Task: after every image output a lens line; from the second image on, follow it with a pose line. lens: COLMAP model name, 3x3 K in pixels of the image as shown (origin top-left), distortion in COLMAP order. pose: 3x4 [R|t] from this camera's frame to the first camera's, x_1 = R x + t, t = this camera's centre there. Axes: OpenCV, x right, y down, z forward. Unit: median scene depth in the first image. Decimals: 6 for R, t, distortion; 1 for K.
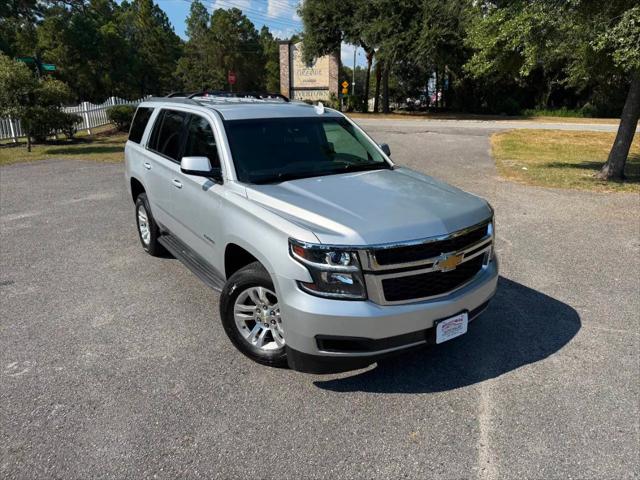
lens RADIAL K [[455.6, 0, 320.0], [0, 455.6, 240.0], [0, 0, 1]] dist [0.019882, -0.020400]
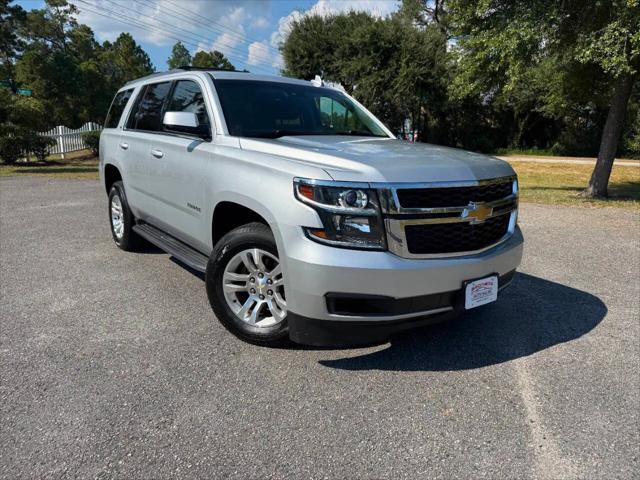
lens RADIAL K [[456.1, 0, 323.7], [0, 456.1, 239.8], [0, 0, 1]] dist [0.007273, -0.005713]
pose [[0.998344, 0.006353, 0.057182, -0.047135], [-0.001199, 0.995966, -0.089726, 0.144197], [-0.057522, 0.089509, 0.994324, 0.131695]]
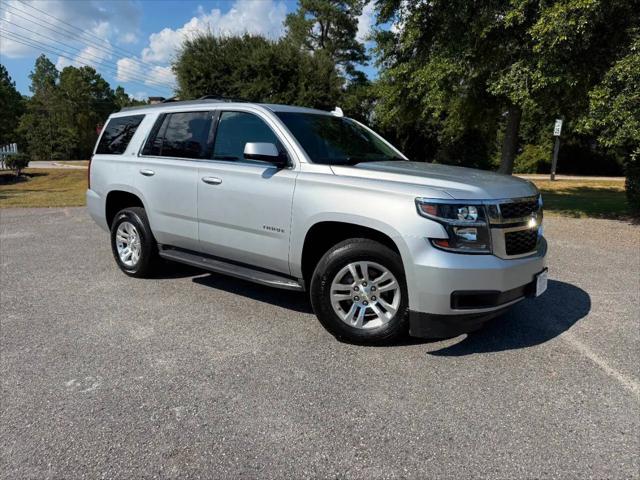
lens RADIAL K [[455.6, 0, 320.0], [0, 455.6, 240.0], [0, 0, 1]] dist [0.019882, -0.020400]
pose [[0.955388, -0.045647, 0.291806, -0.446216], [0.083444, 0.989451, -0.118419, 0.147876], [-0.283323, 0.137485, 0.949119, 0.082924]]
